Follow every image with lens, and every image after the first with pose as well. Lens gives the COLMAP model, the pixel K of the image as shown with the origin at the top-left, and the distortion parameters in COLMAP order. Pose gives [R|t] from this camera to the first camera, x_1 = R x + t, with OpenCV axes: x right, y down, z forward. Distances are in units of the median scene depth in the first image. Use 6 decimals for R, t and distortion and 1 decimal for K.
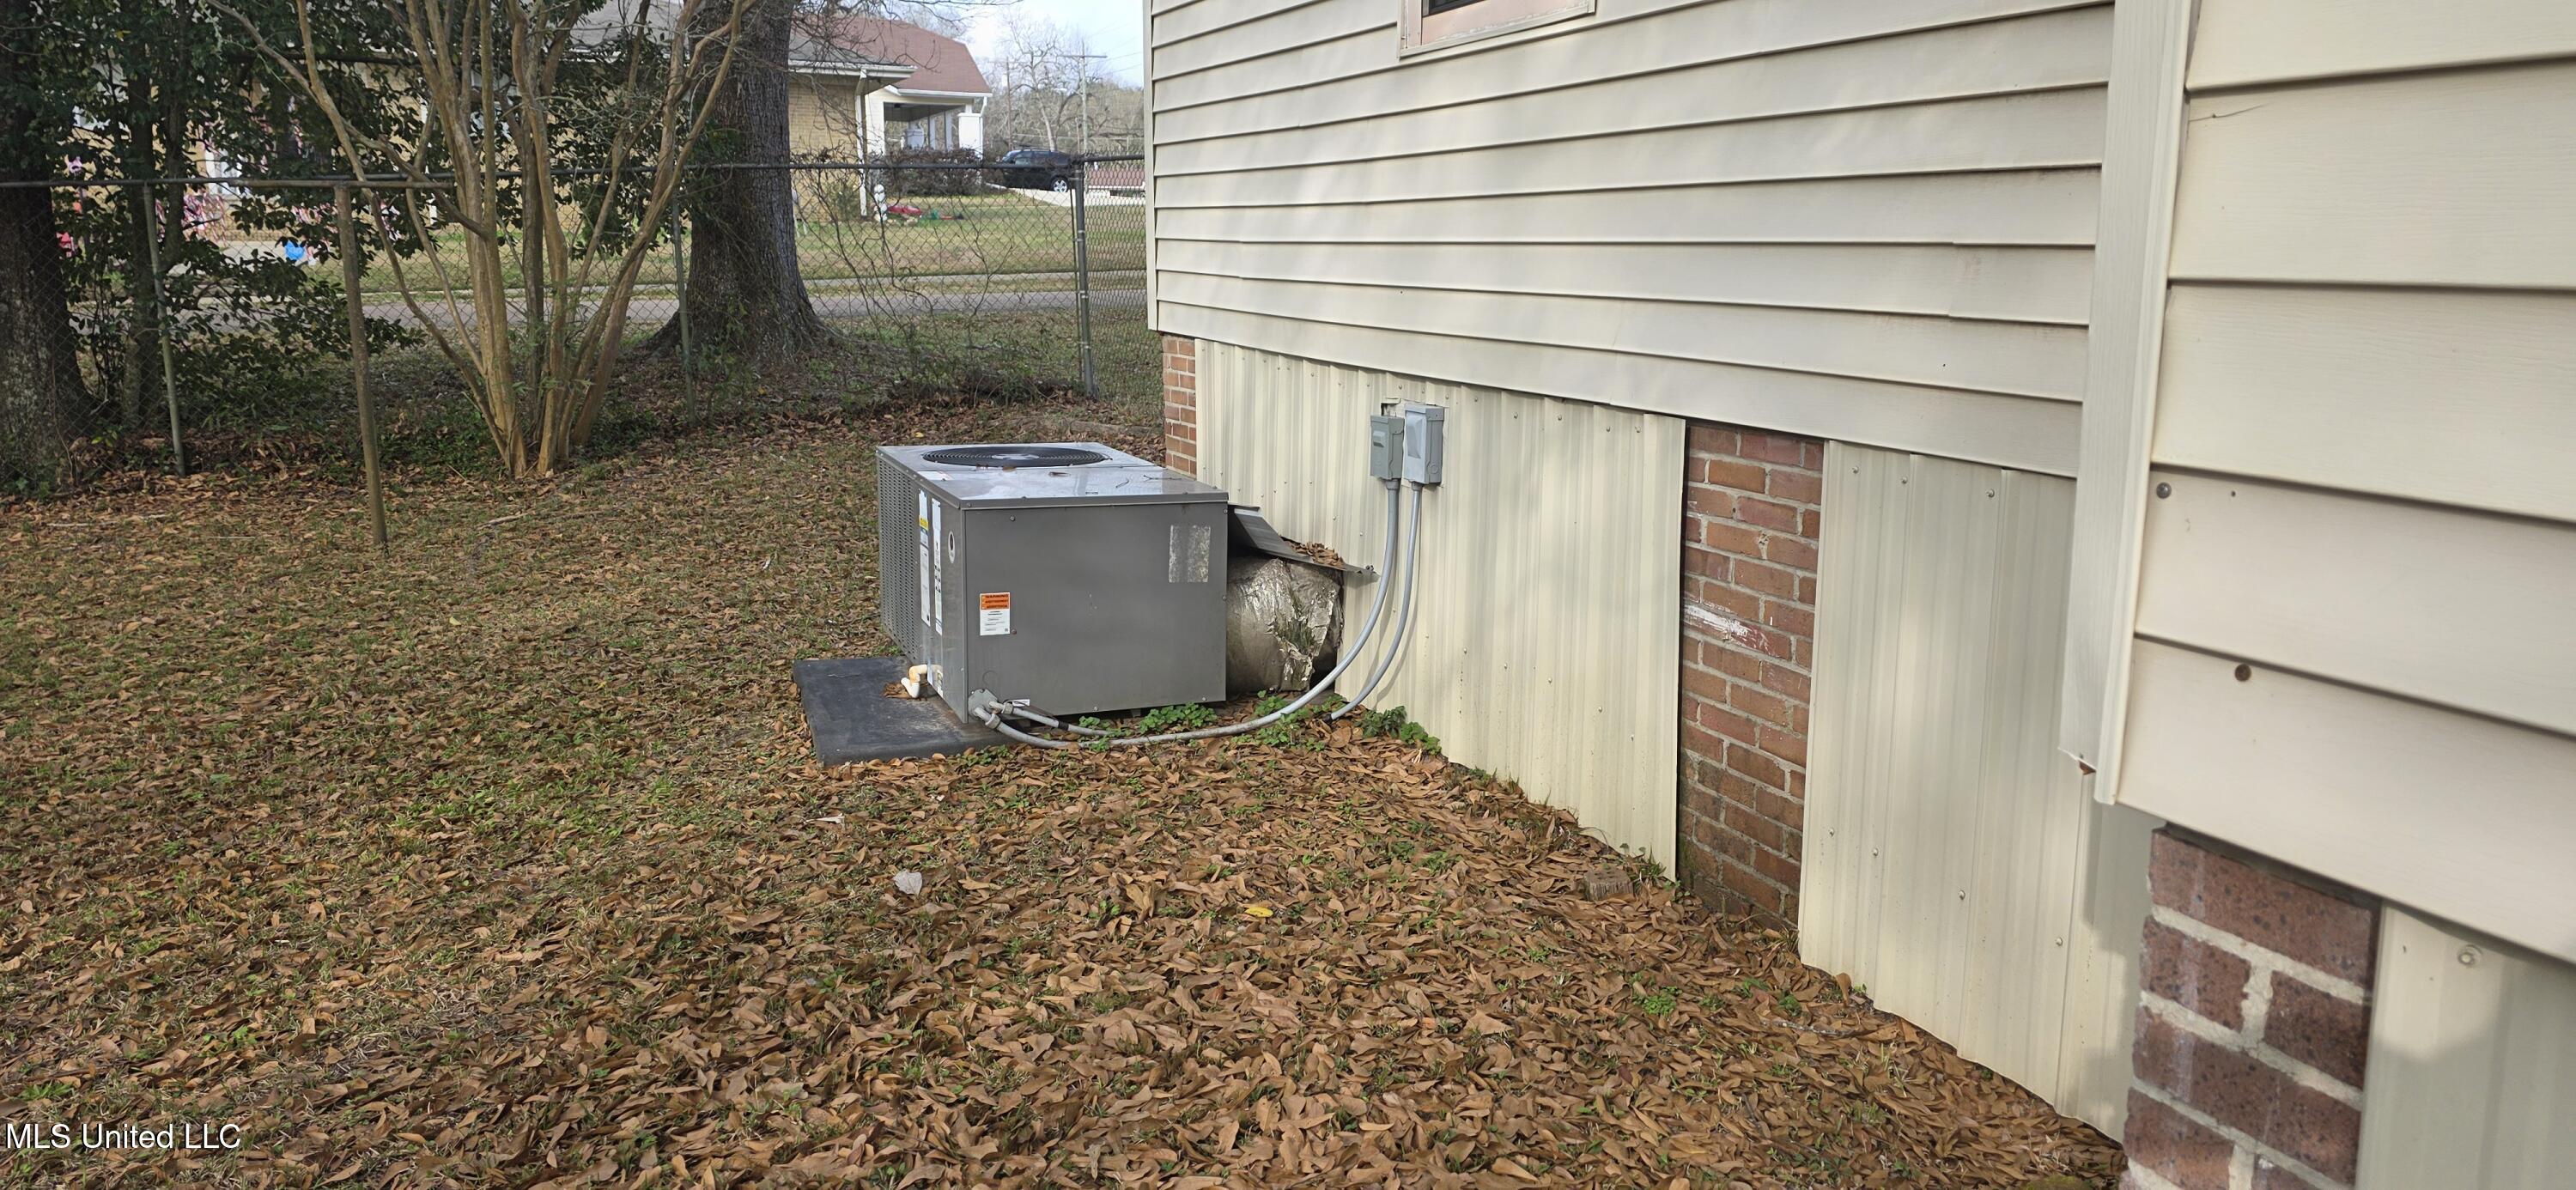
lens RADIAL K [[1756.9, 0, 1288.0], [0, 1756.9, 595.0], [0, 0, 1]] dist [0.004114, 0.001106]
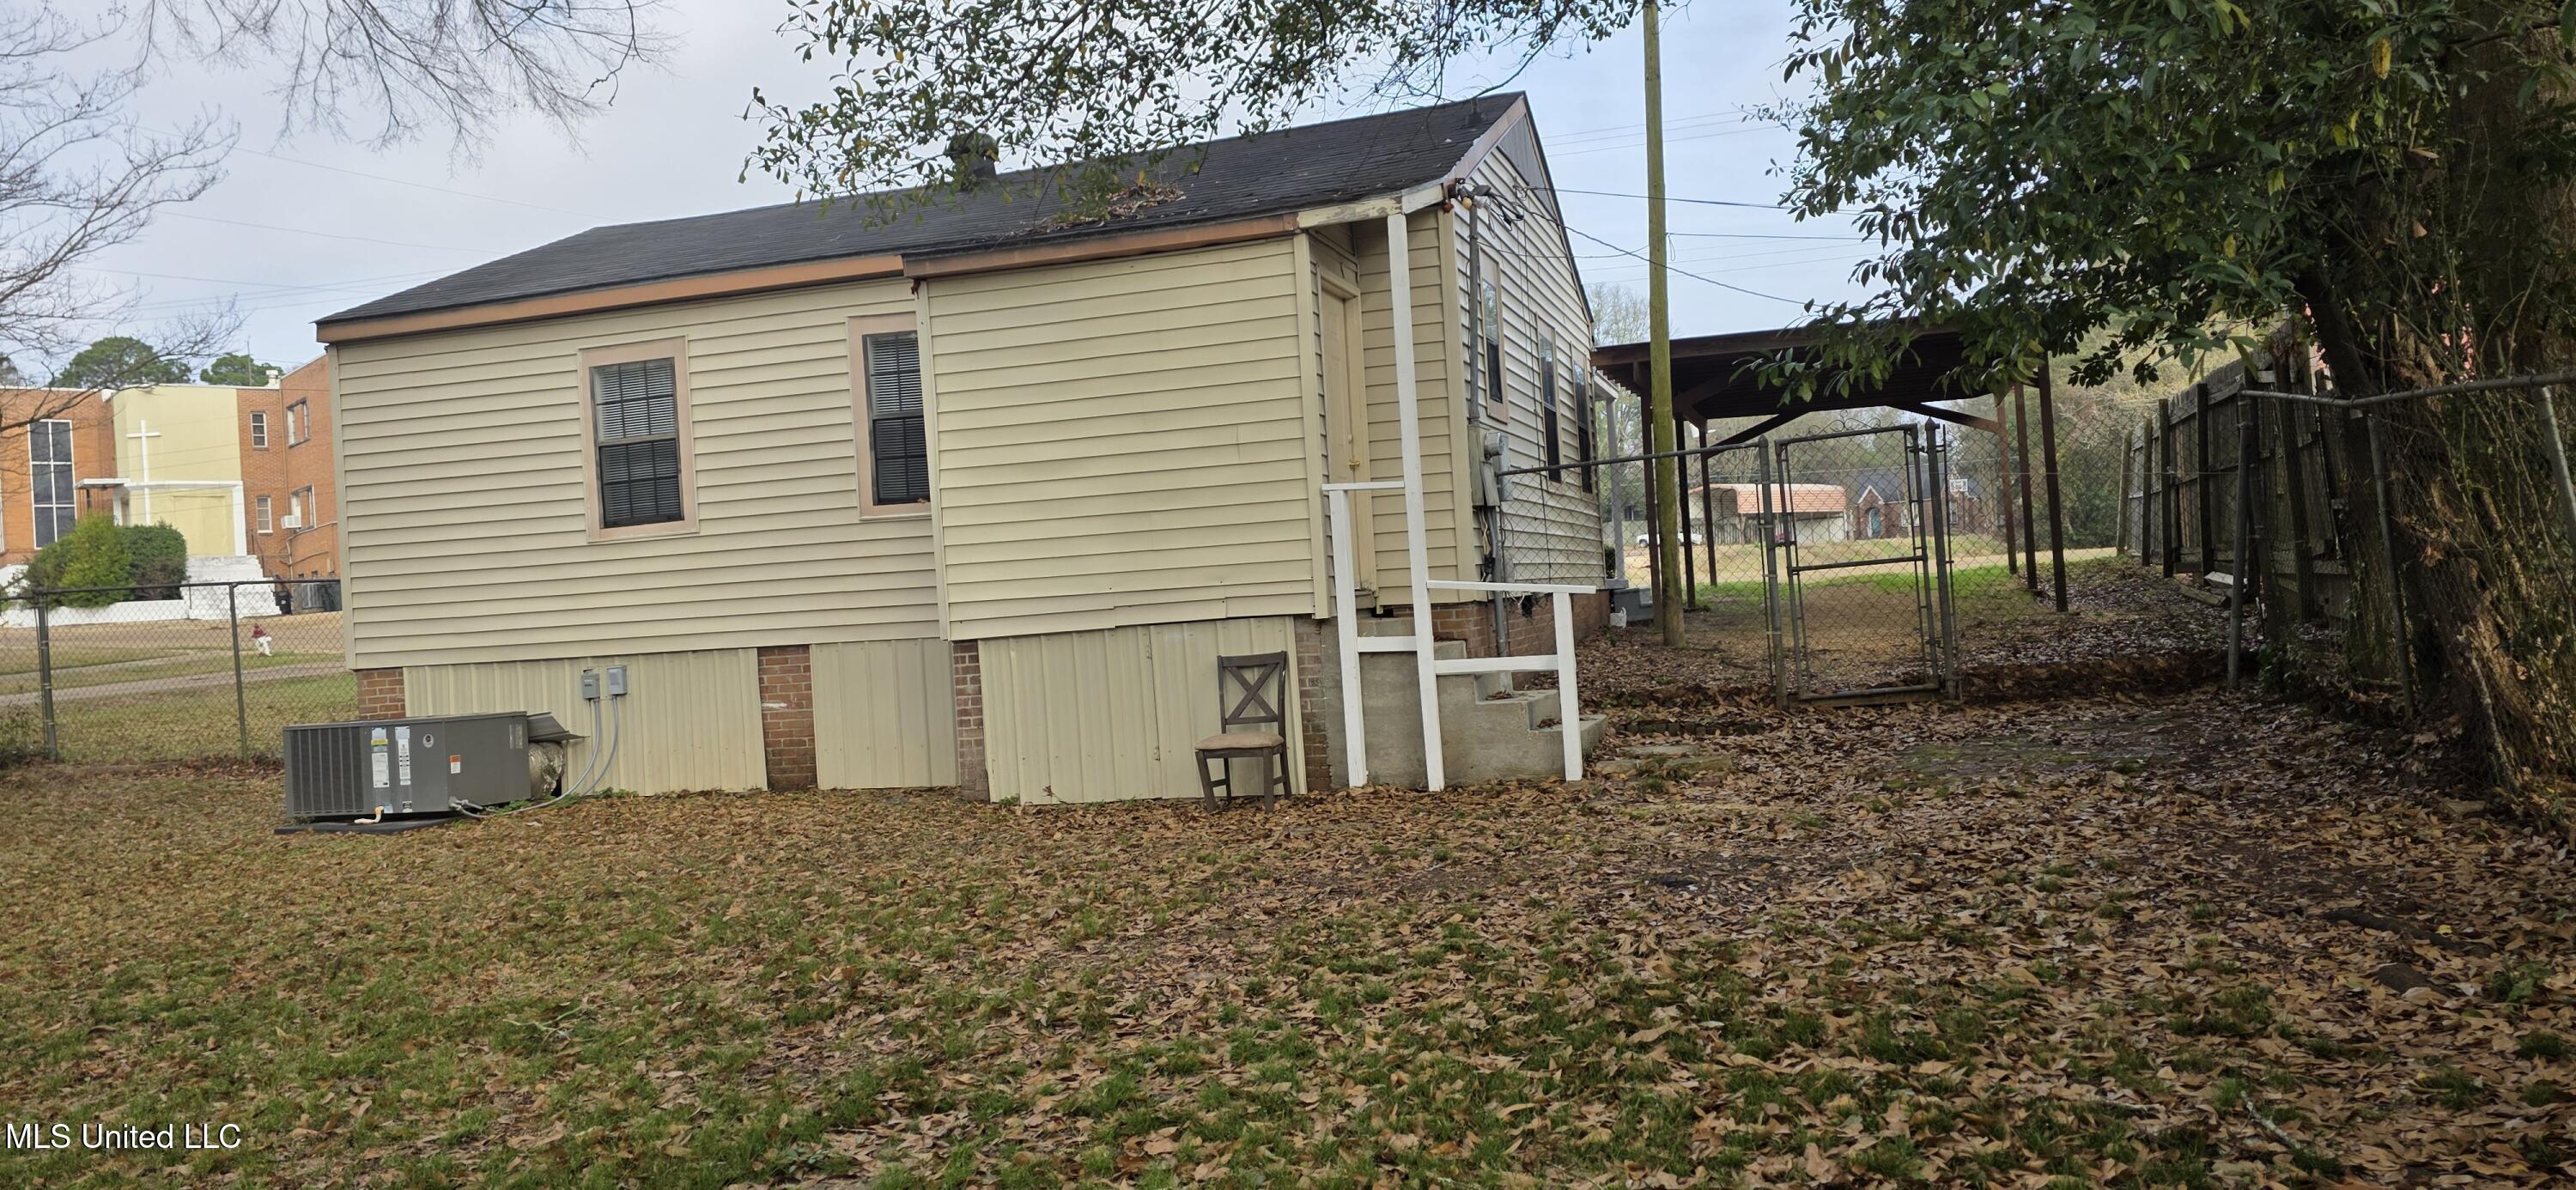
lens RADIAL K [[1756.9, 0, 1288.0], [0, 1756.9, 595.0], [0, 0, 1]] dist [0.004114, 0.001106]
pose [[0.643442, -0.032877, 0.764788, -1.684685], [0.212589, 0.967452, -0.137269, 0.478842], [-0.735383, 0.250910, 0.629489, -1.894587]]
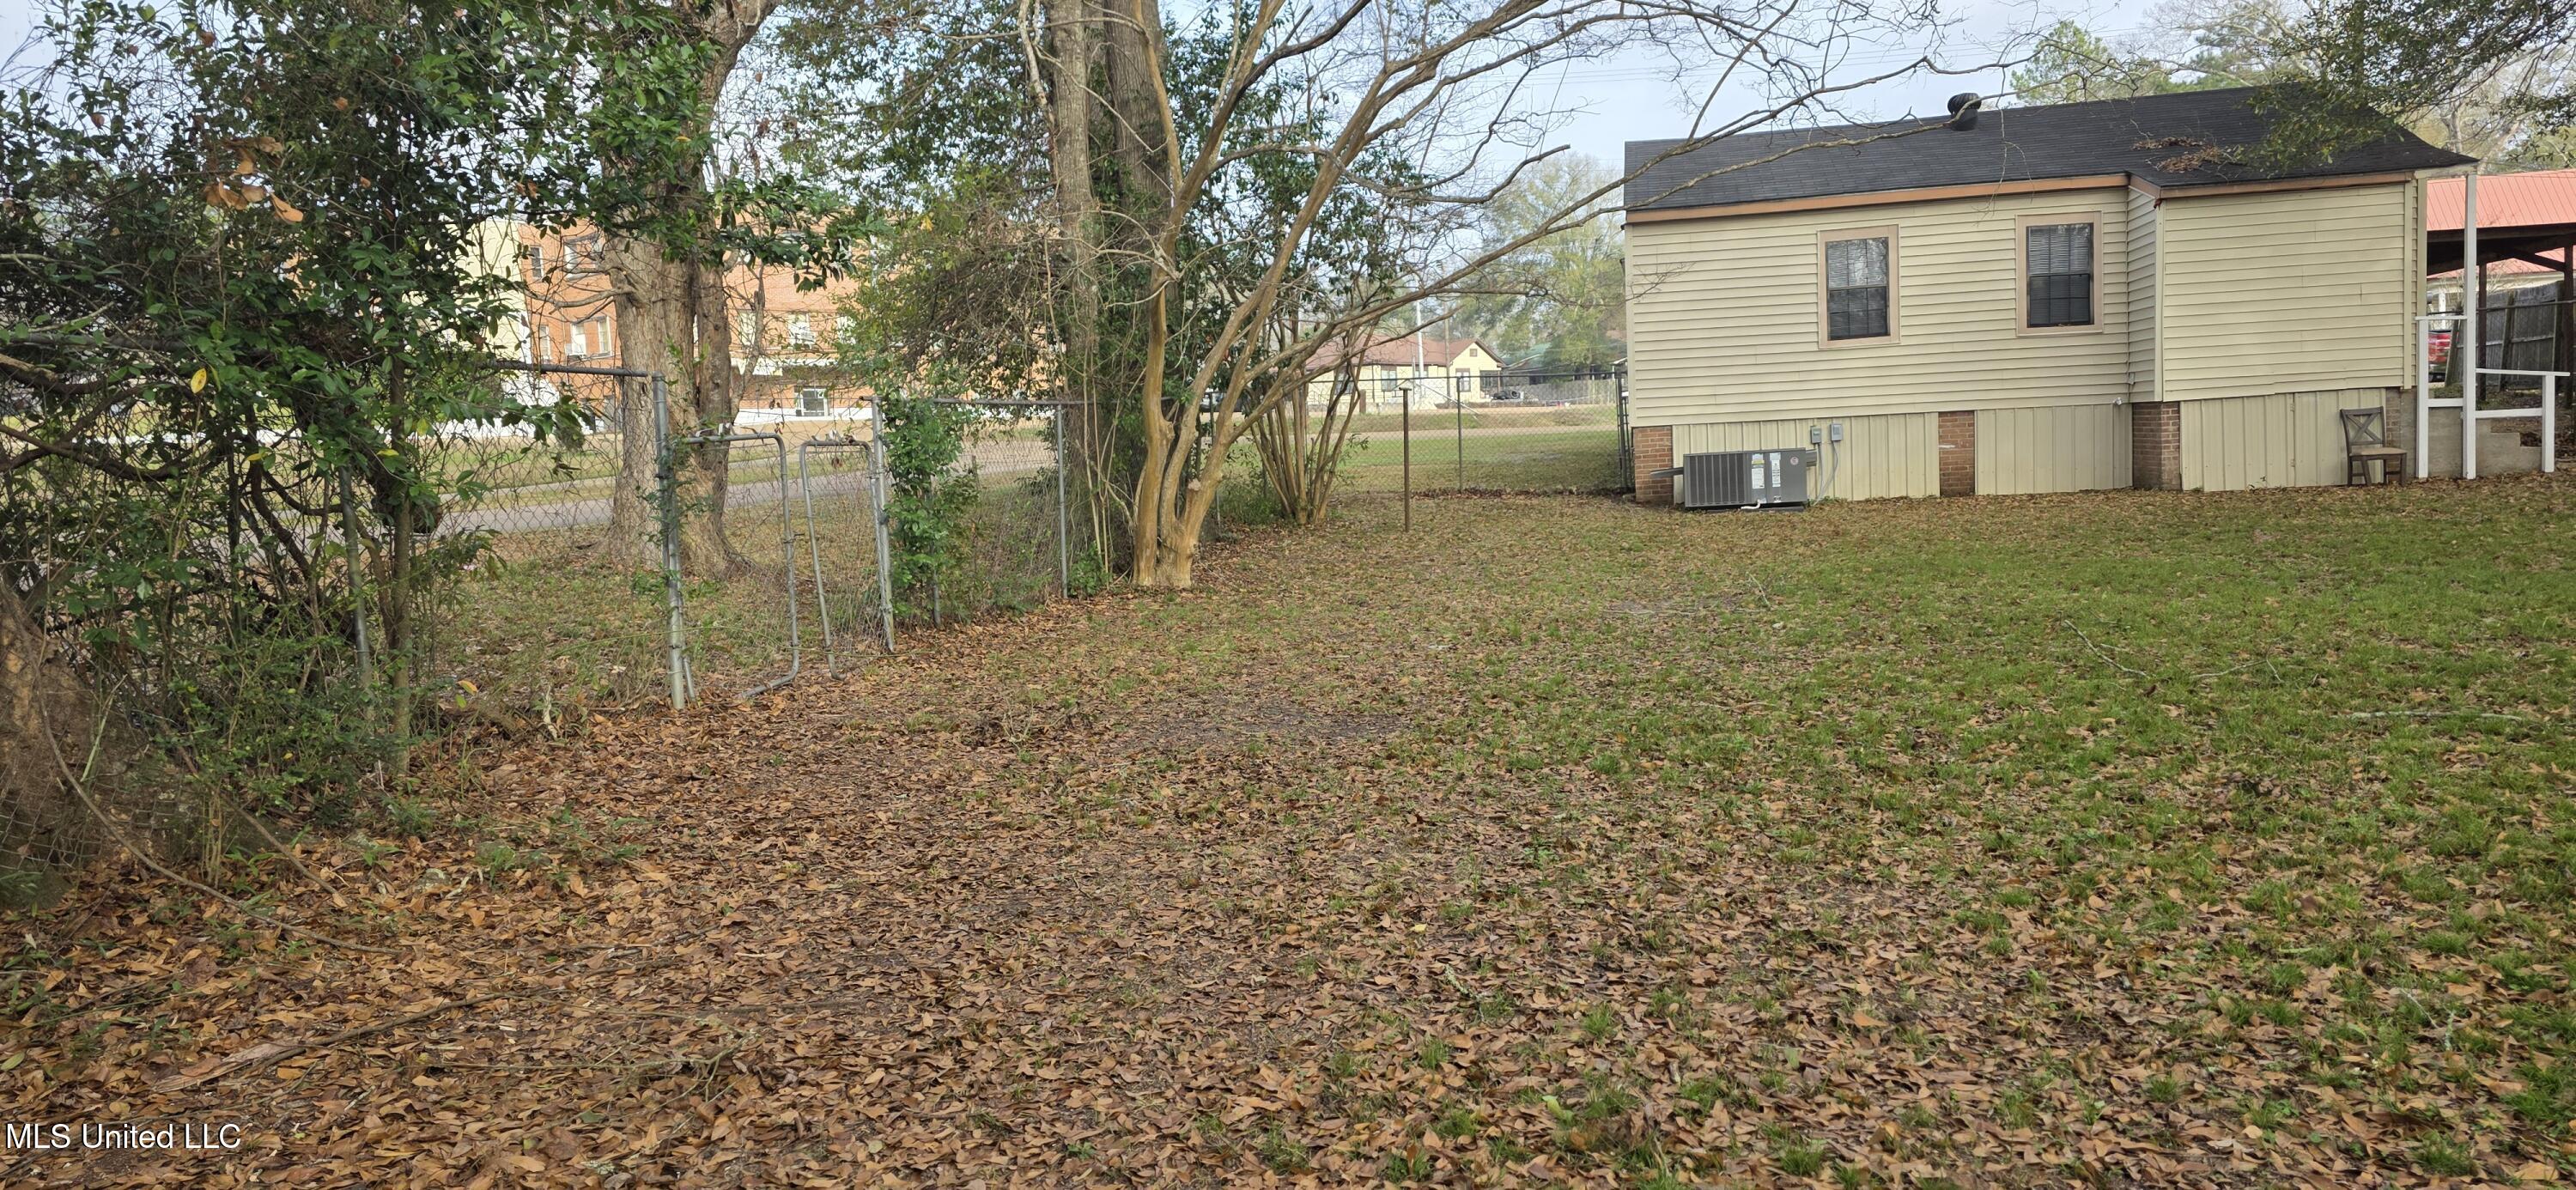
lens RADIAL K [[1756.9, 0, 1288.0], [0, 1756.9, 595.0], [0, 0, 1]] dist [0.004114, 0.001106]
pose [[0.628485, -0.092981, 0.772244, -5.527858], [0.204809, 0.977576, -0.048978, 0.325988], [-0.750373, 0.188944, 0.633435, -0.924329]]
